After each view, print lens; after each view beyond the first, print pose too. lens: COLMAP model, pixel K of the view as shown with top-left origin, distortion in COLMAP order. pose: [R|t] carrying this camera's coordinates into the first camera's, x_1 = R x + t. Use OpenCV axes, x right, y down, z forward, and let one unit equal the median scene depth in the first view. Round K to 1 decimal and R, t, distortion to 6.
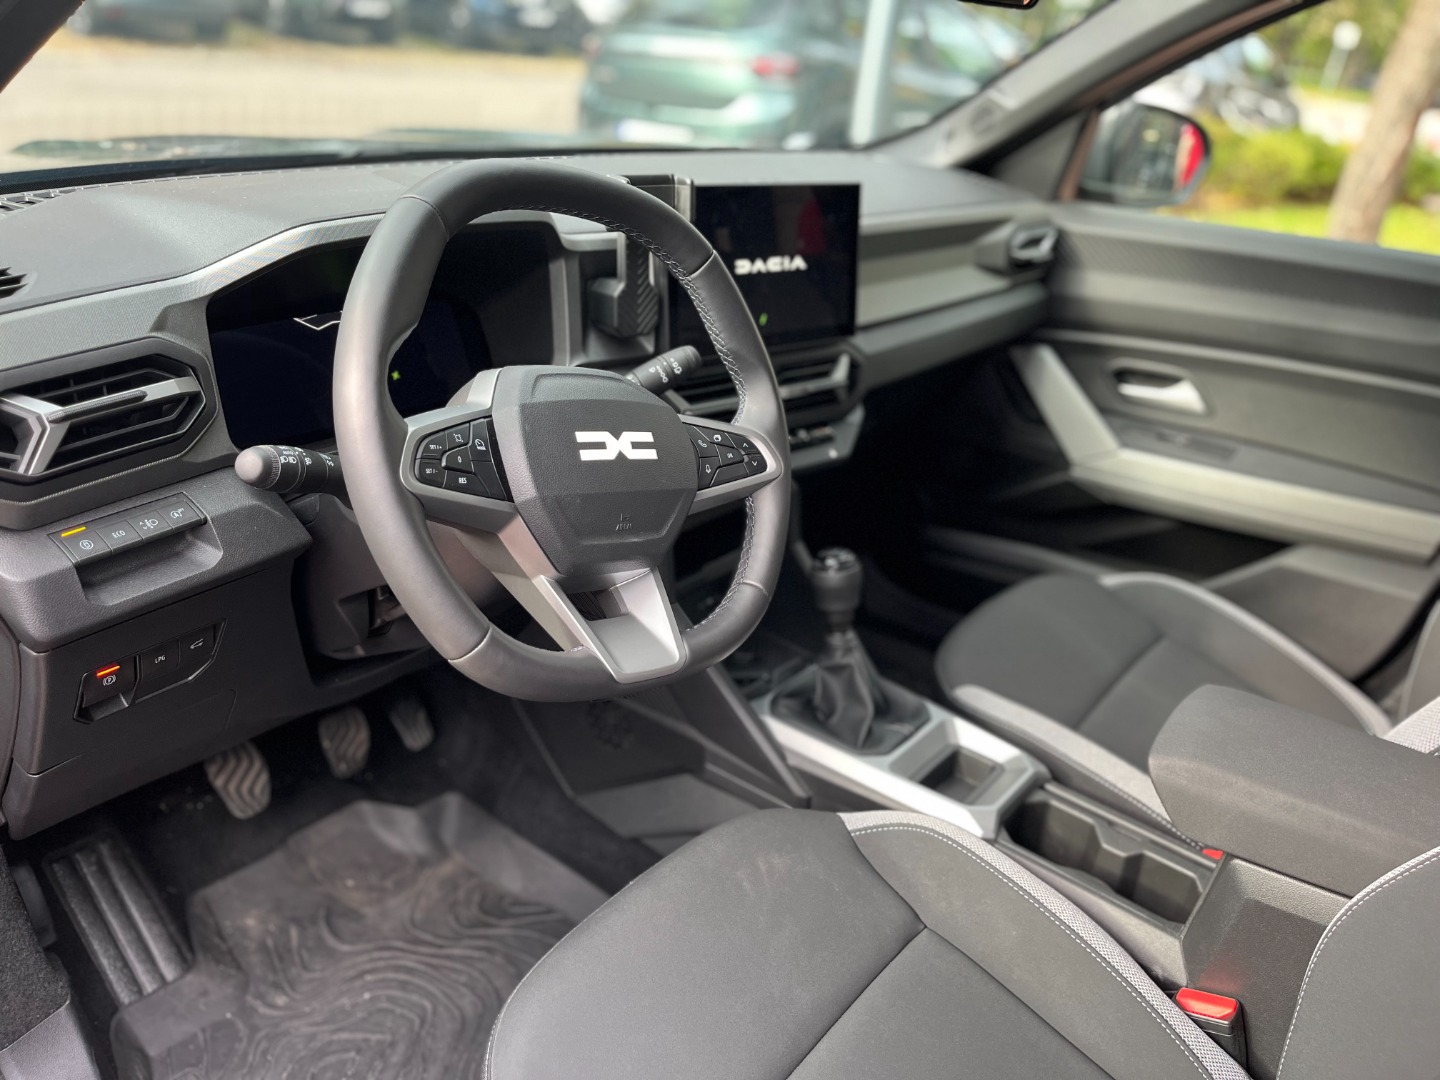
lens RADIAL K [[1092.6, 0, 720.0], [0, 1092.6, 540.0], [0, 0, 1]] dist [0.082503, -0.122799]
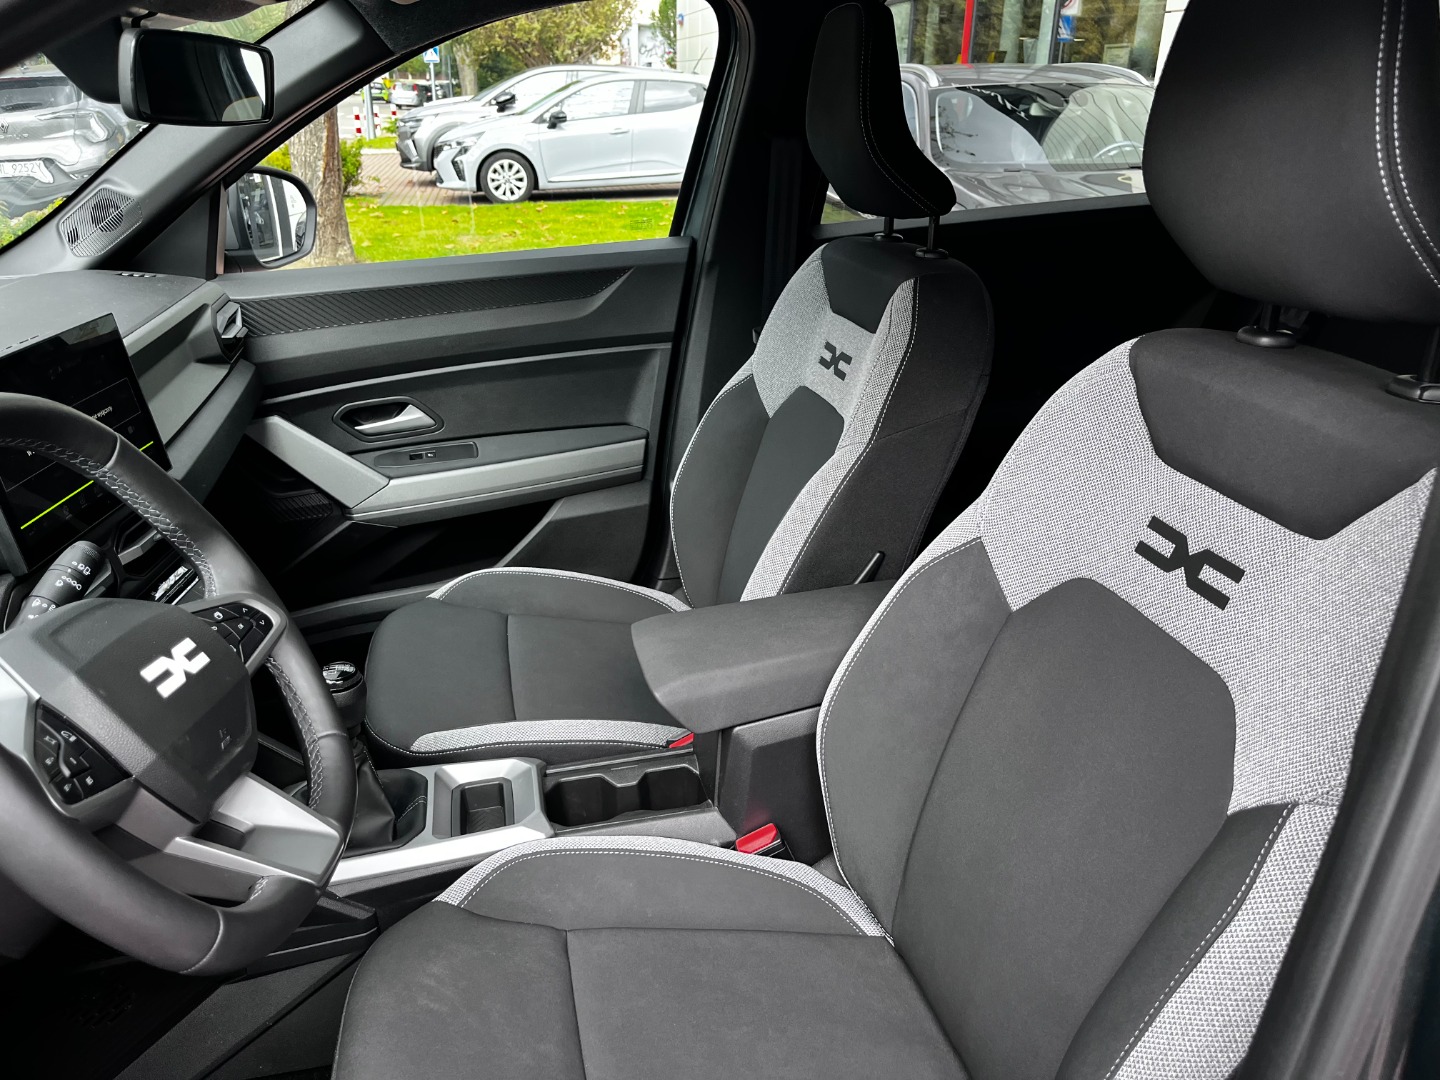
lens RADIAL K [[1092.6, 0, 720.0], [0, 1092.6, 540.0], [0, 0, 1]] dist [0.082503, -0.122799]
pose [[0.627306, -0.395216, 0.671037, -0.232671], [0.403059, 0.902042, 0.154477, -0.085510], [-0.666356, 0.173564, 0.725152, 0.020657]]
